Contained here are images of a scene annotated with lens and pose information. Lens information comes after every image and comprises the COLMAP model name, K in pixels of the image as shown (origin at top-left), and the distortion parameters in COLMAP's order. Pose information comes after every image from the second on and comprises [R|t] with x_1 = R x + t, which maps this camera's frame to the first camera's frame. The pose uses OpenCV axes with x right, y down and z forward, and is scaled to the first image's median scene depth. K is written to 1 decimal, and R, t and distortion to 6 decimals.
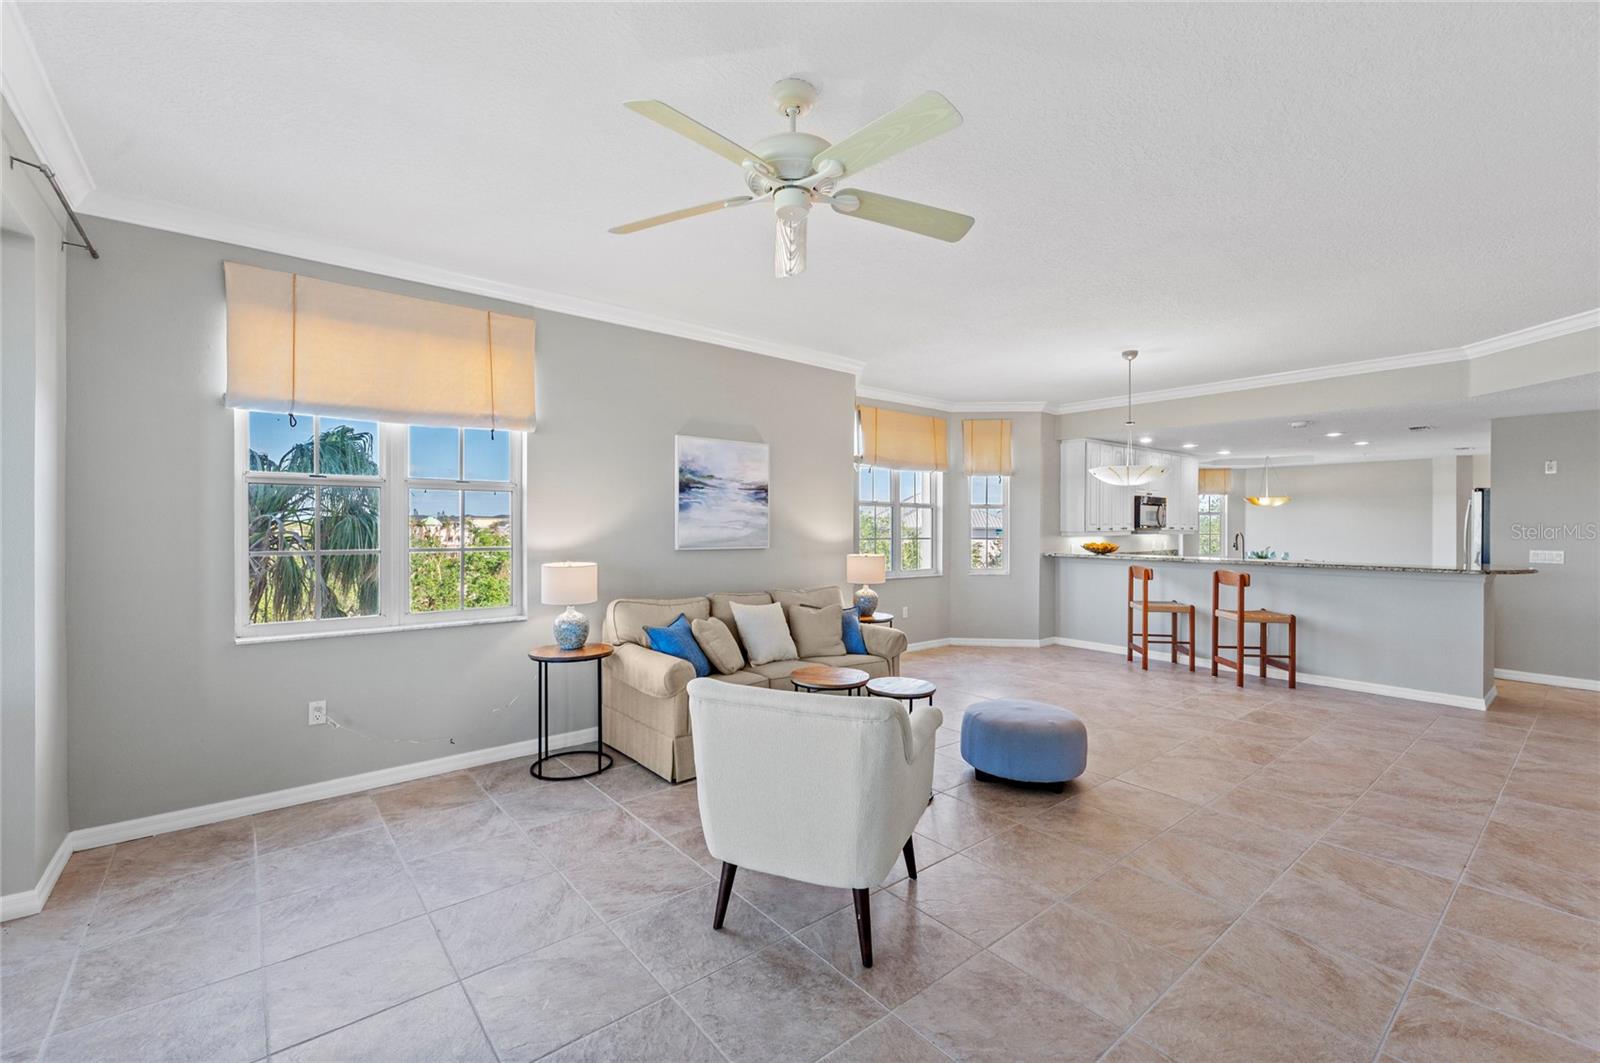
lens RADIAL K [[671.5, 0, 800.8], [0, 671.5, 536.7], [0, 0, 1]] dist [0.008390, -0.002698]
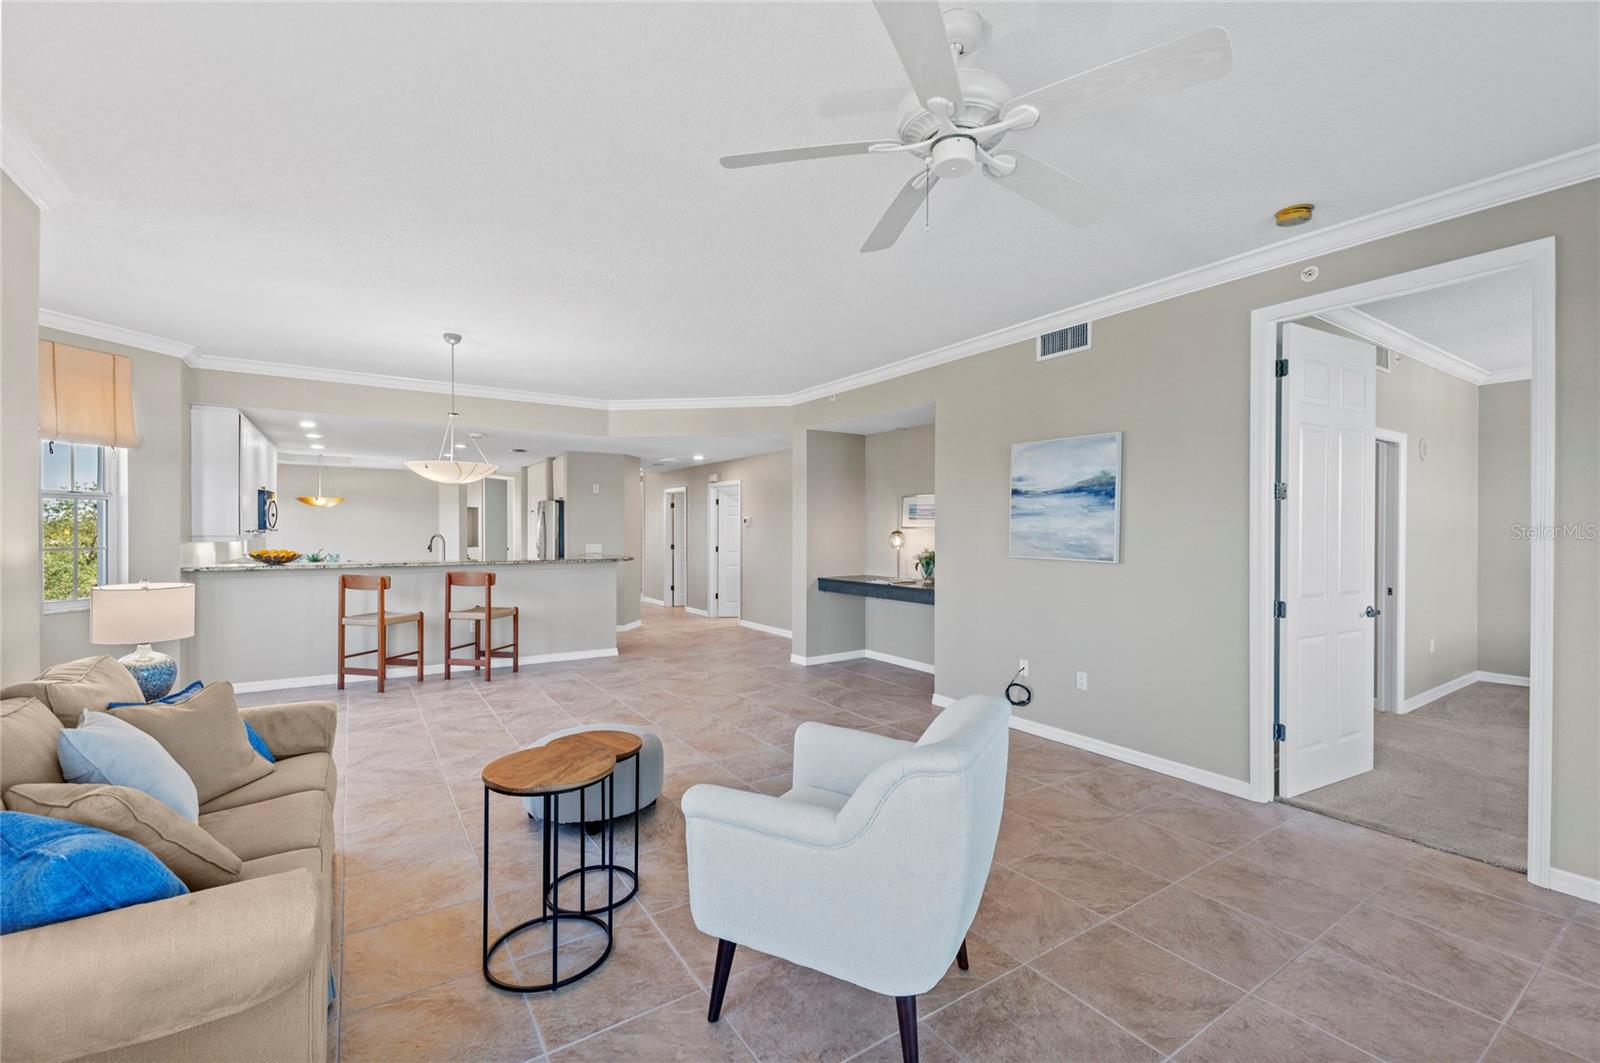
lens RADIAL K [[671.5, 0, 798.0], [0, 671.5, 531.6], [0, 0, 1]] dist [0.008390, -0.002698]
pose [[0.100676, -0.006394, 0.994899, -0.387209], [0.014769, 0.999879, 0.004932, -0.009333], [-0.994810, 0.014197, 0.100759, 0.477144]]
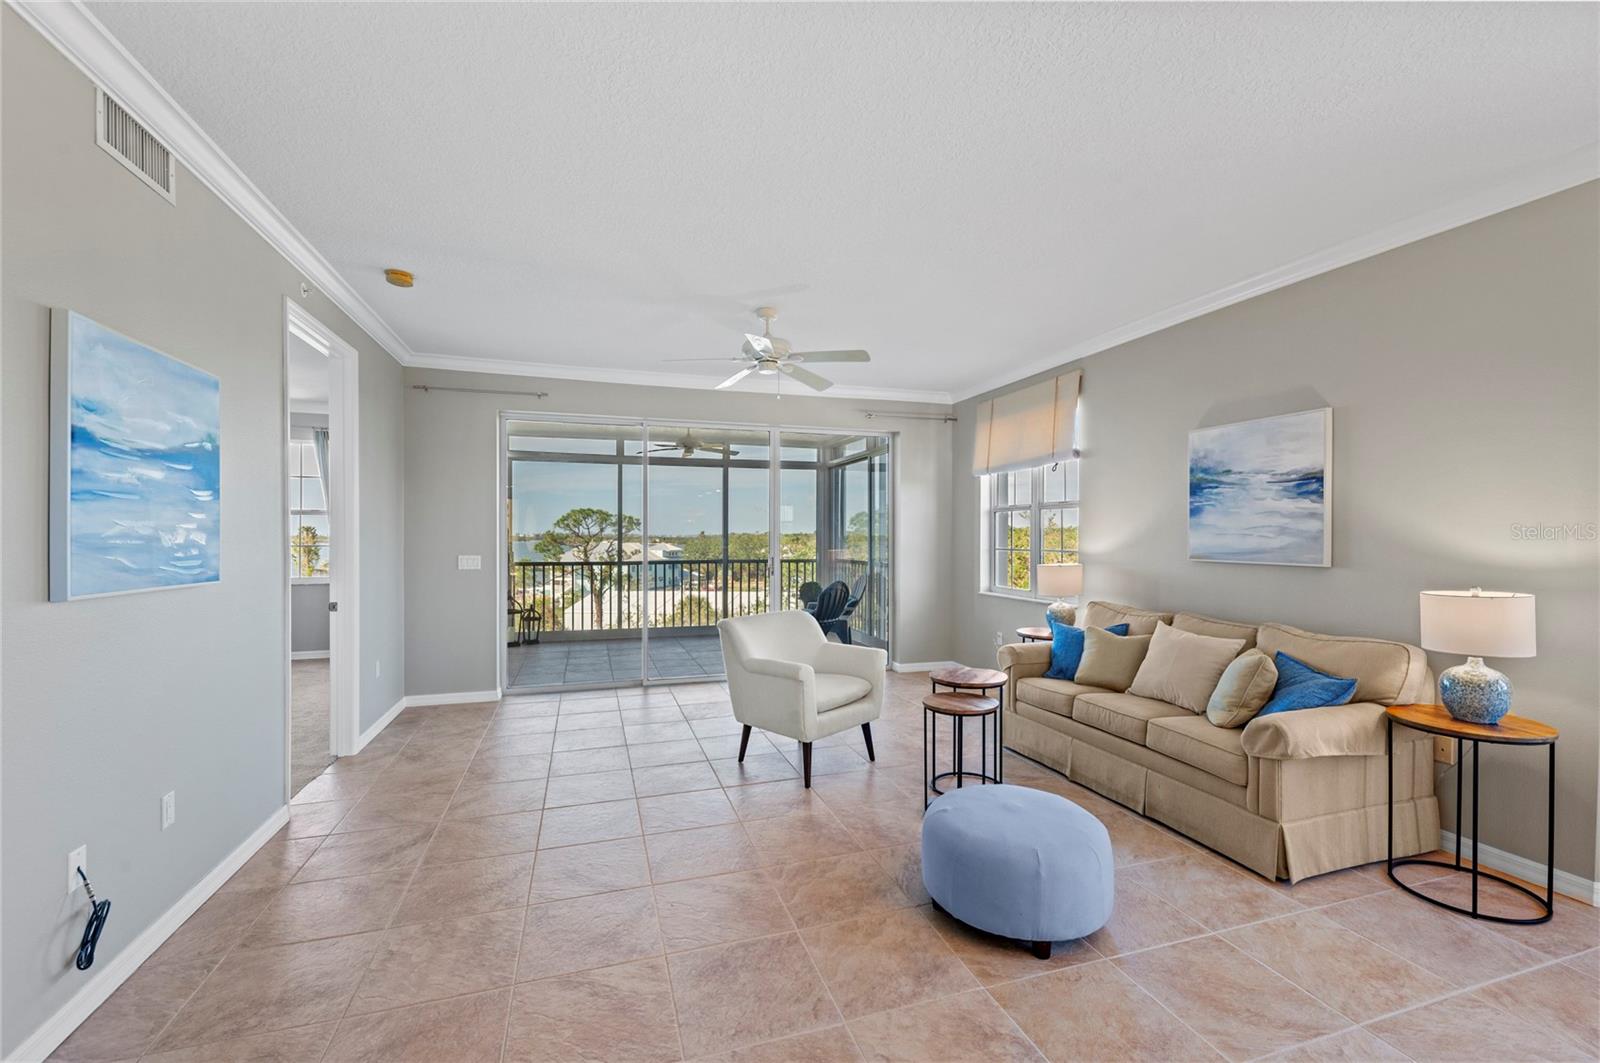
lens RADIAL K [[671.5, 0, 792.7], [0, 671.5, 536.1], [0, 0, 1]] dist [0.008390, -0.002698]
pose [[-0.371866, -0.000370, -0.928286, 0.759930], [-0.017141, 0.999832, 0.006468, -0.008591], [0.928128, 0.018317, -0.371810, 0.772921]]
